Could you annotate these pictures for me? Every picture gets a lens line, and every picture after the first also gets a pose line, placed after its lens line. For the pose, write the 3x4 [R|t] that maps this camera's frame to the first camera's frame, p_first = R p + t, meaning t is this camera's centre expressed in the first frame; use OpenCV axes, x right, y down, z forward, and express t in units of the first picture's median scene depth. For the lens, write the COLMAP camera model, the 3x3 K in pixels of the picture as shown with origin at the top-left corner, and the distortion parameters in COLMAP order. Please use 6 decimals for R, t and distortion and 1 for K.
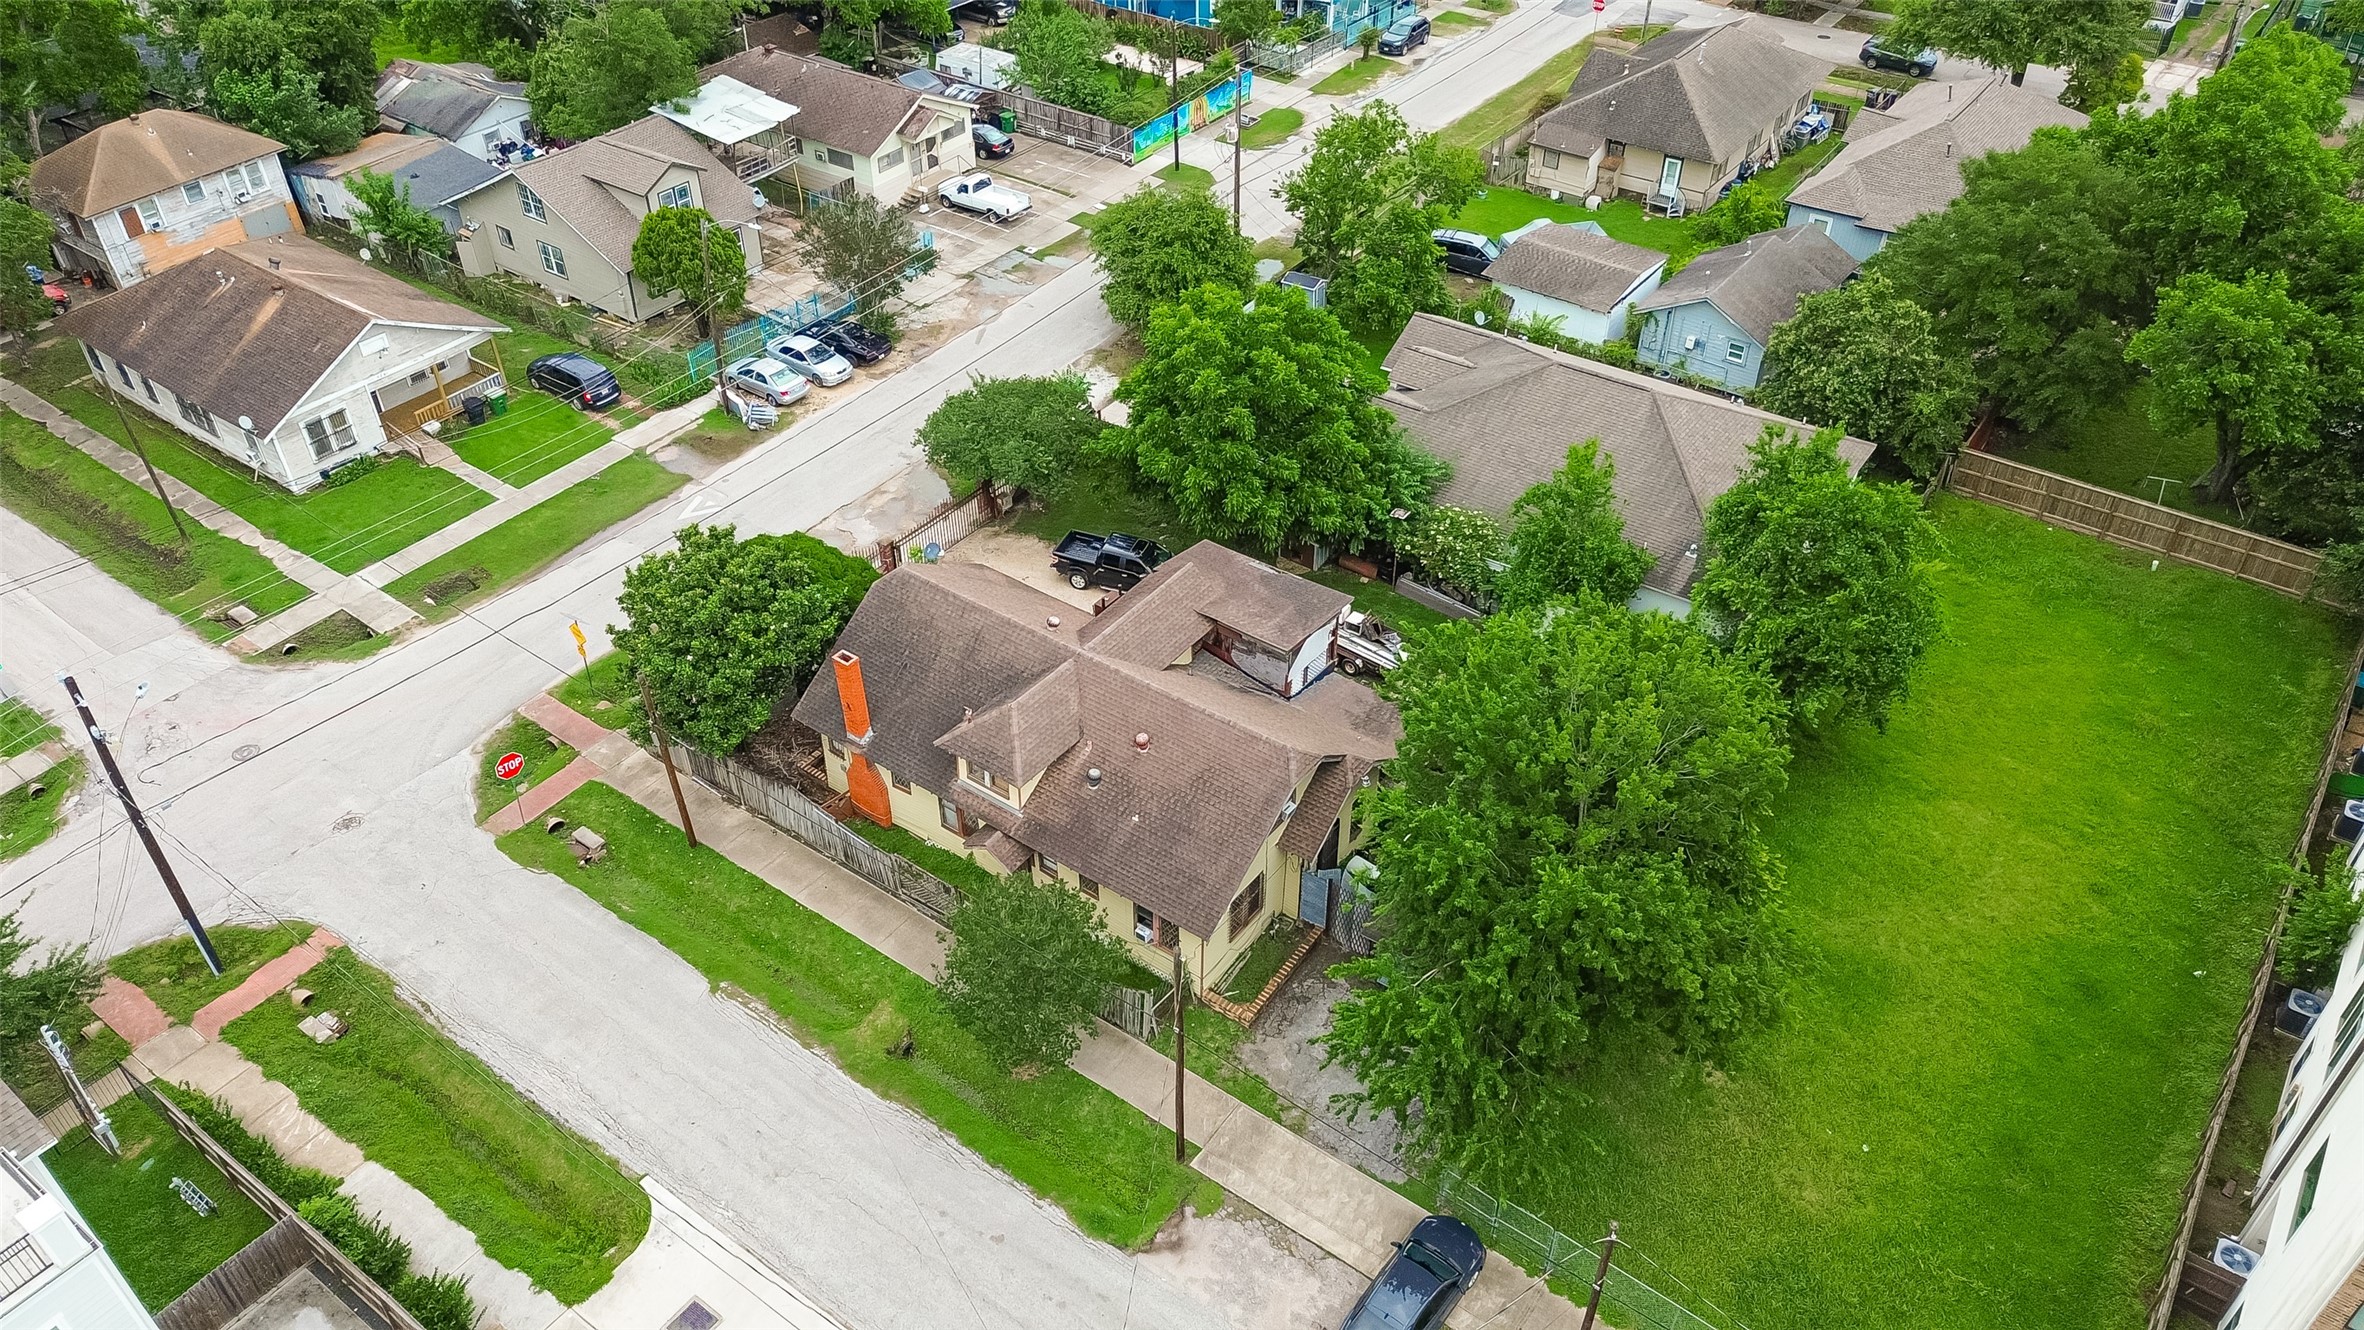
lens RADIAL K [[1673.4, 0, 1183.9], [0, 1673.4, 659.7], [0, 0, 1]] dist [0.073027, -0.077317]
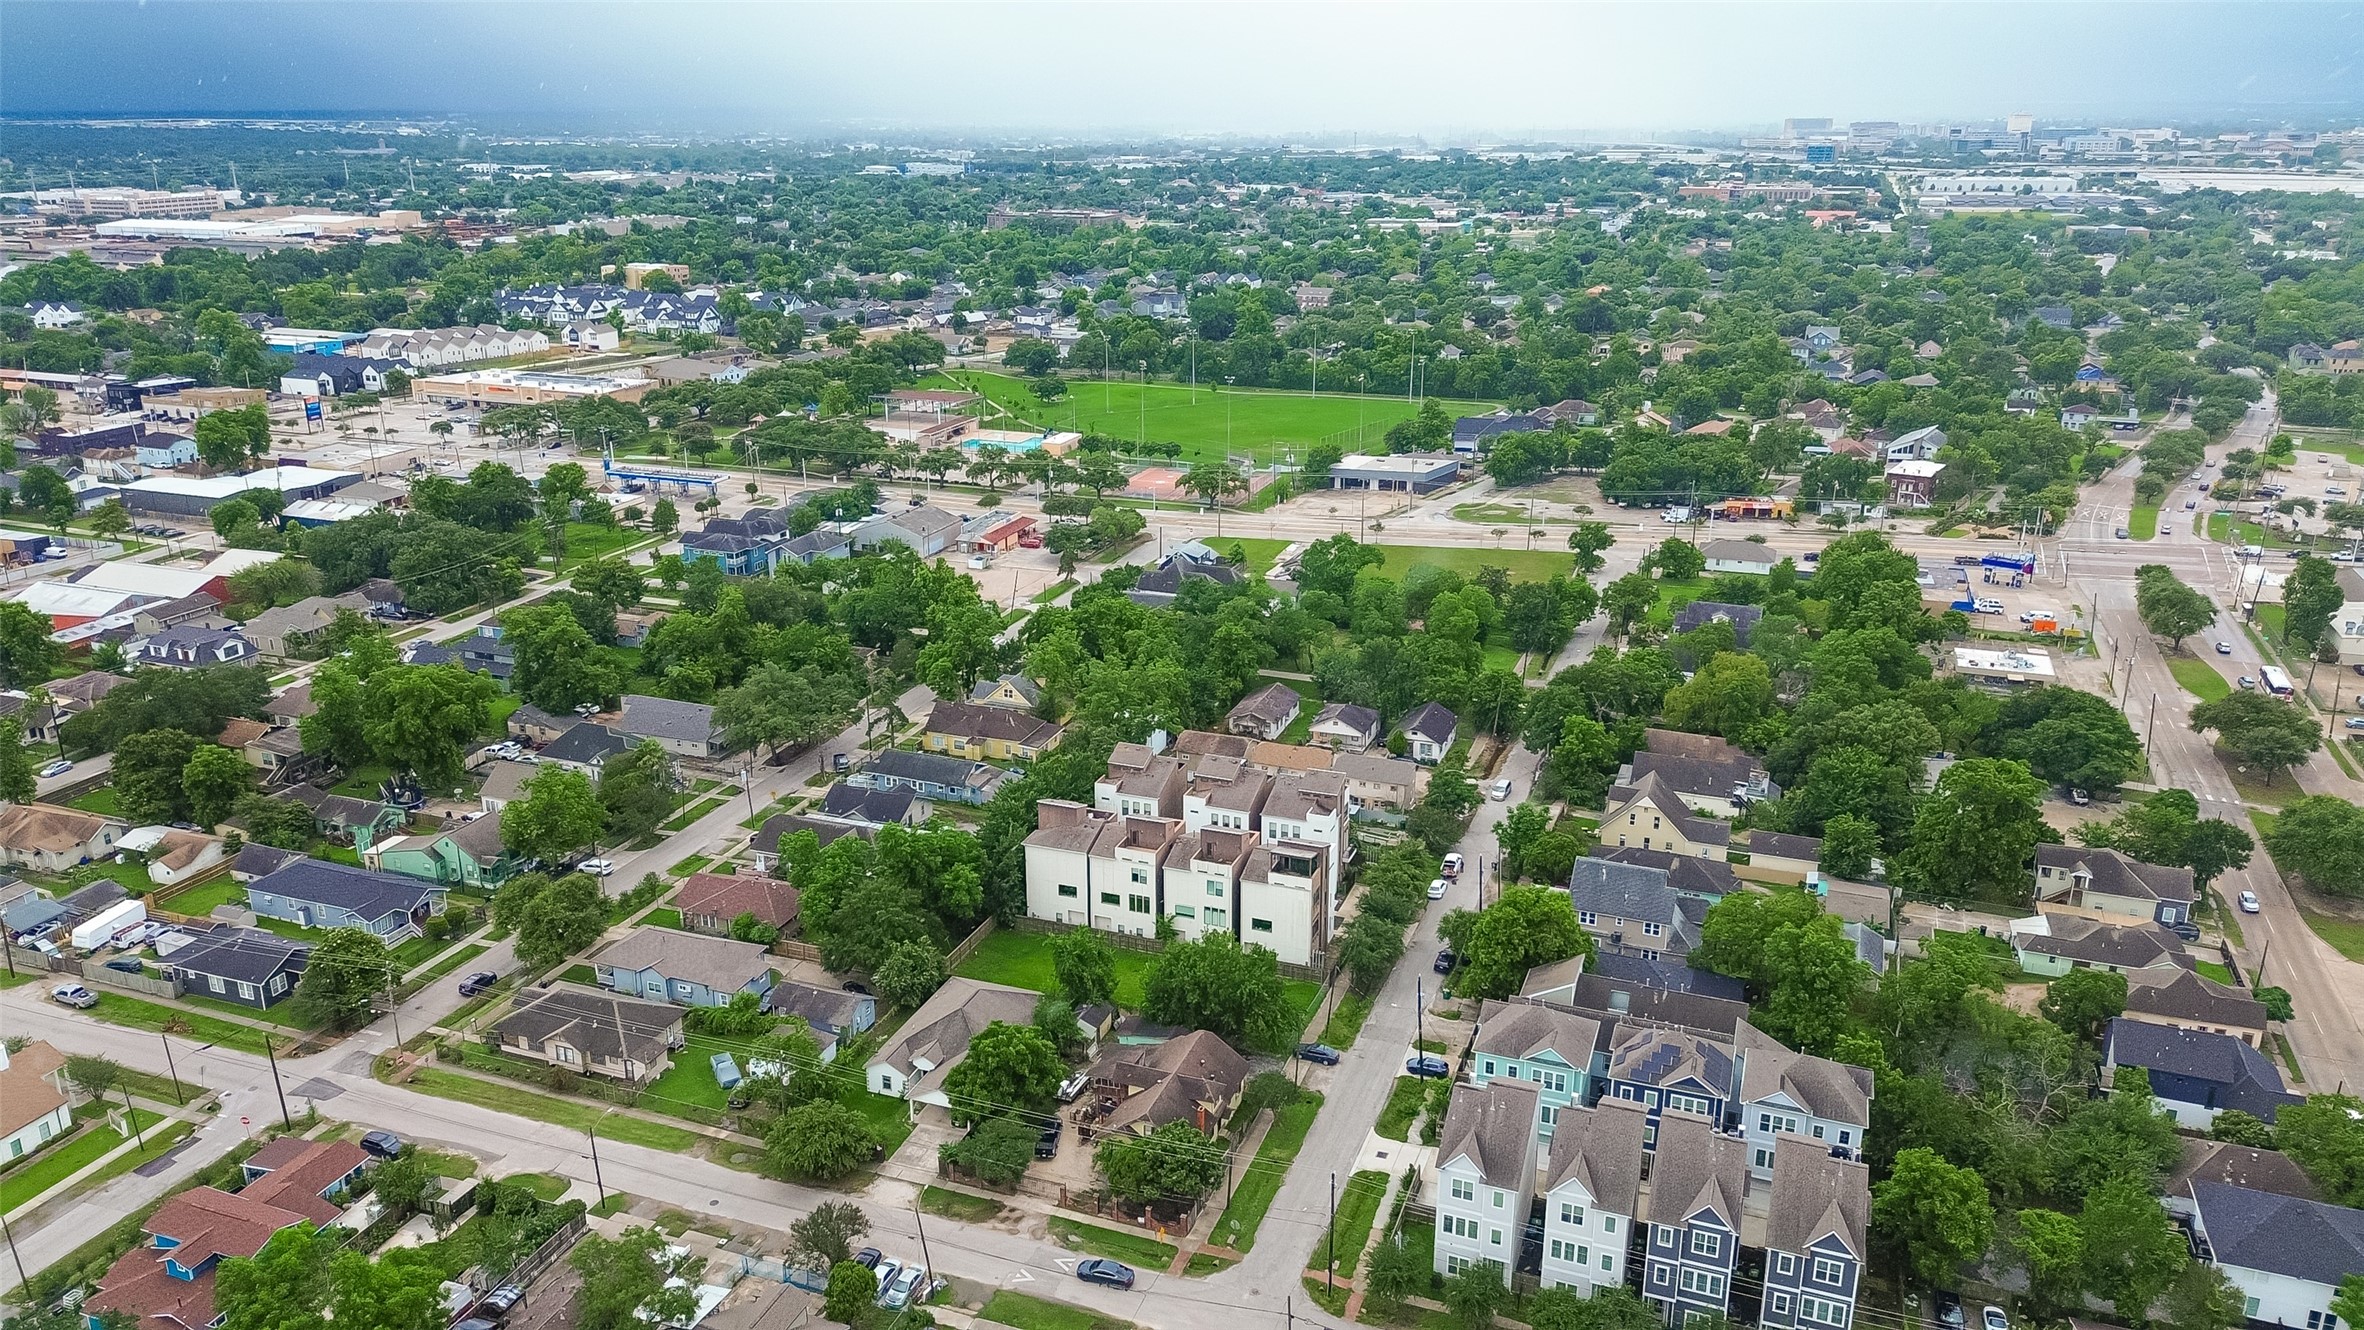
lens RADIAL K [[1673.4, 0, 1183.9], [0, 1673.4, 659.7], [0, 0, 1]] dist [0.073027, -0.077317]
pose [[-0.266570, -0.300976, 0.915617, -1.930171], [0.605841, 0.686521, 0.402052, -1.271580], [-0.749598, 0.661893, -0.000662, 0.339541]]
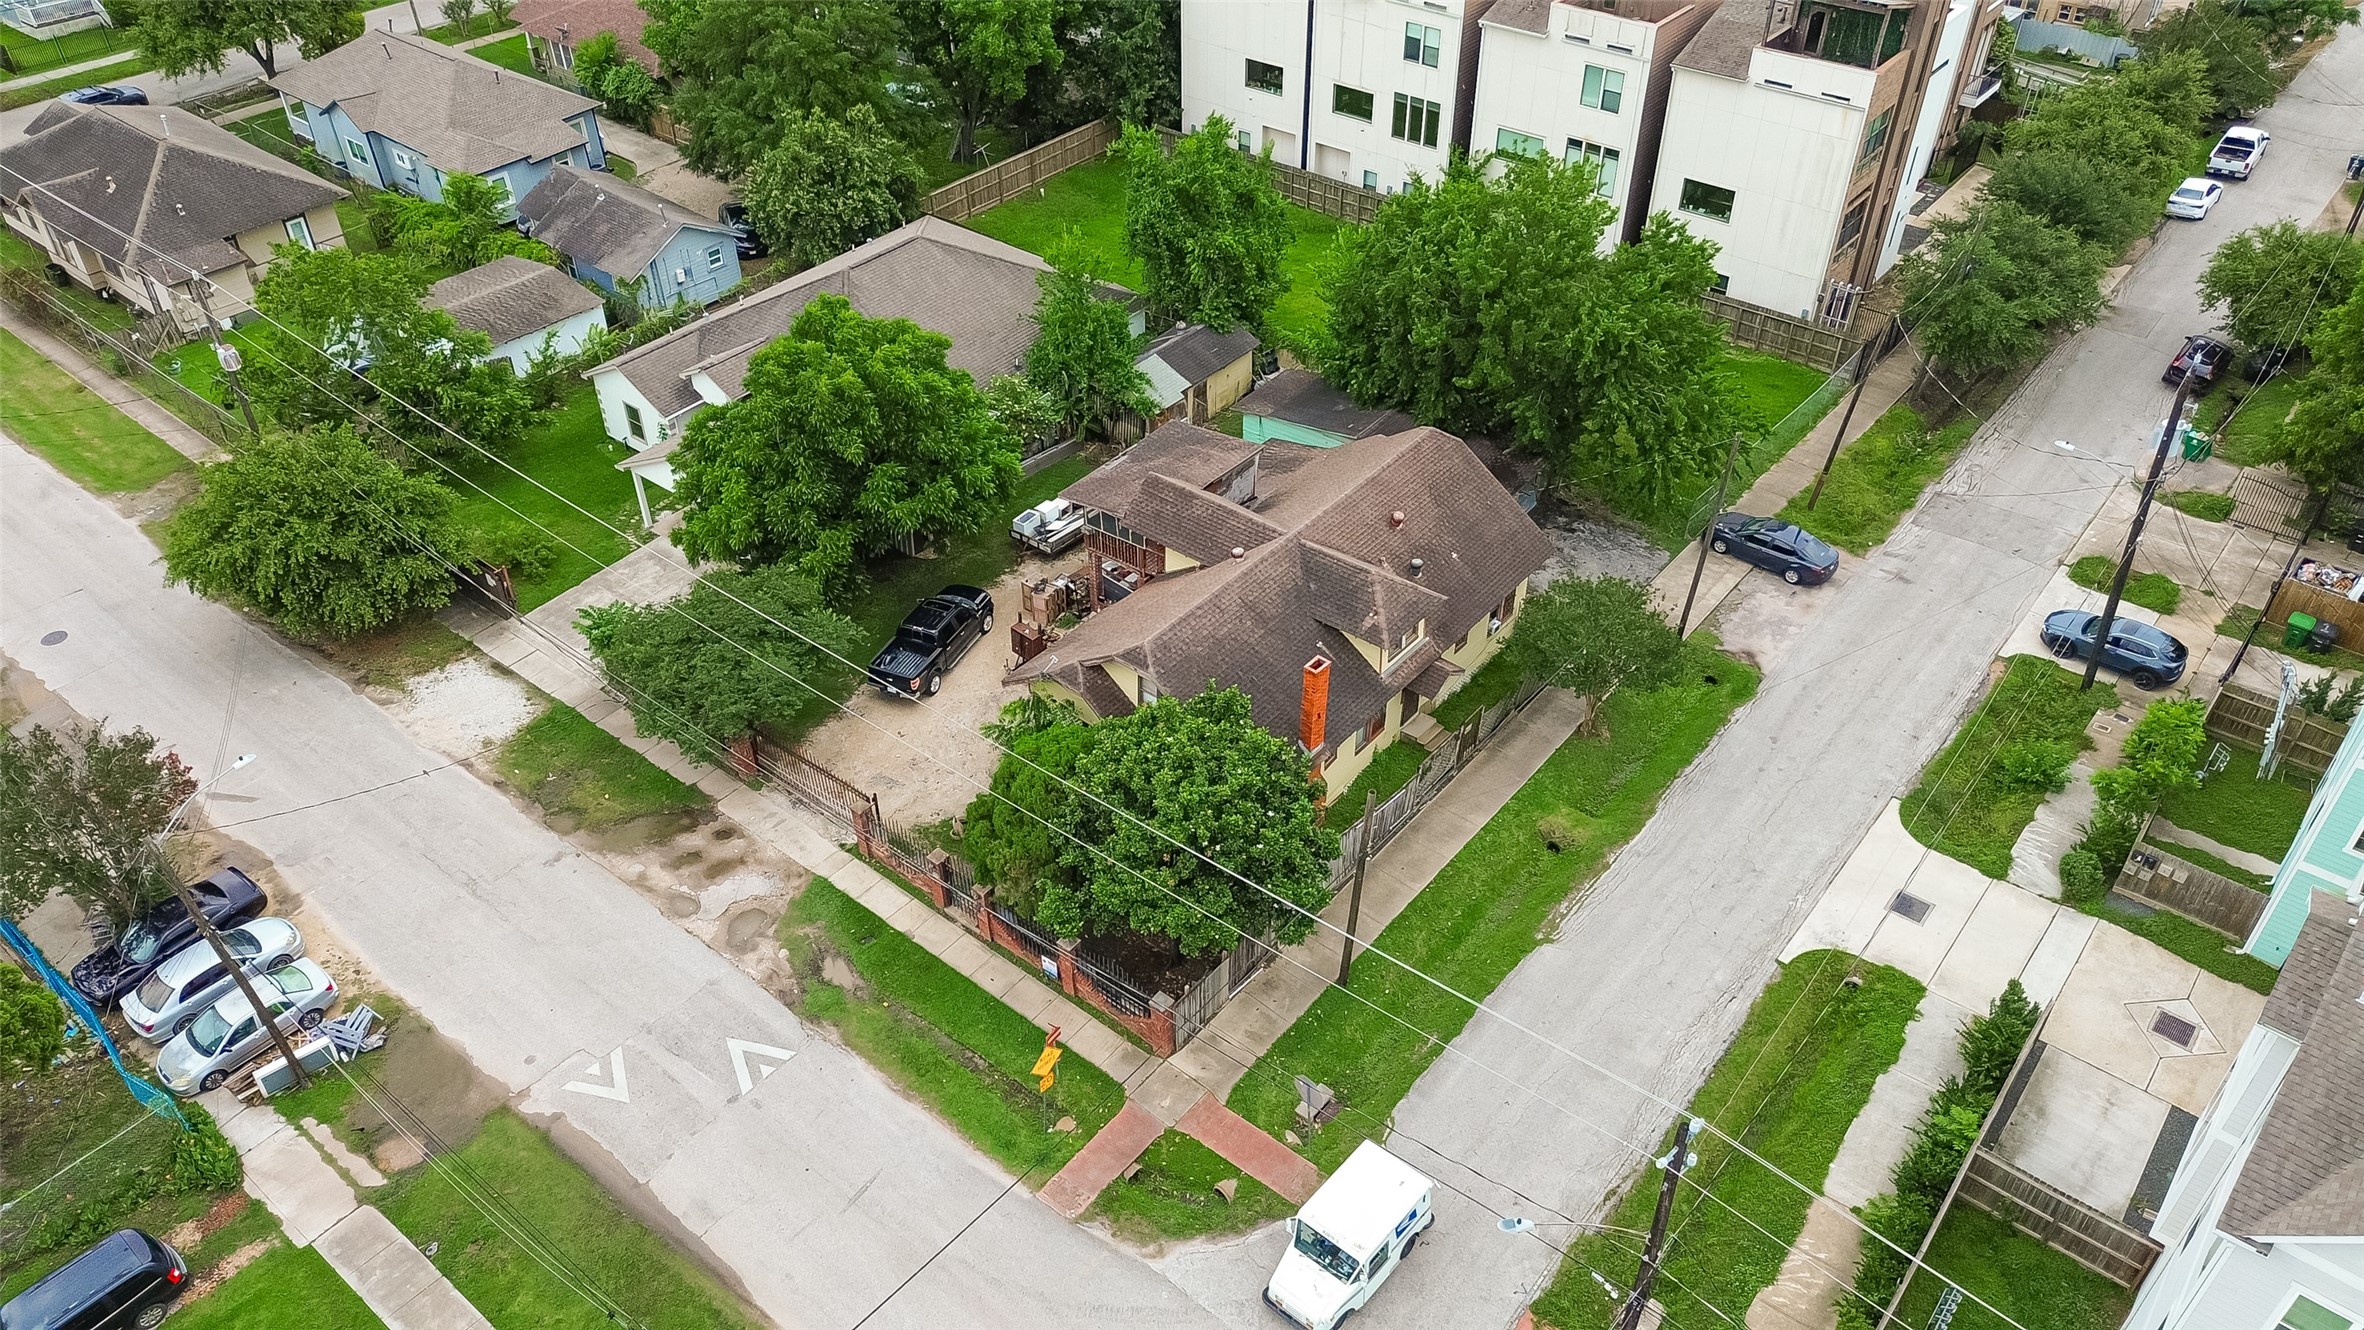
lens RADIAL K [[1673.4, 0, 1183.9], [0, 1673.4, 659.7], [0, 0, 1]] dist [0.073027, -0.077317]
pose [[0.053859, -0.619918, 0.782816, -0.652681], [0.628050, 0.630504, 0.456090, -0.331129], [-0.776307, 0.467083, 0.423298, 0.465870]]
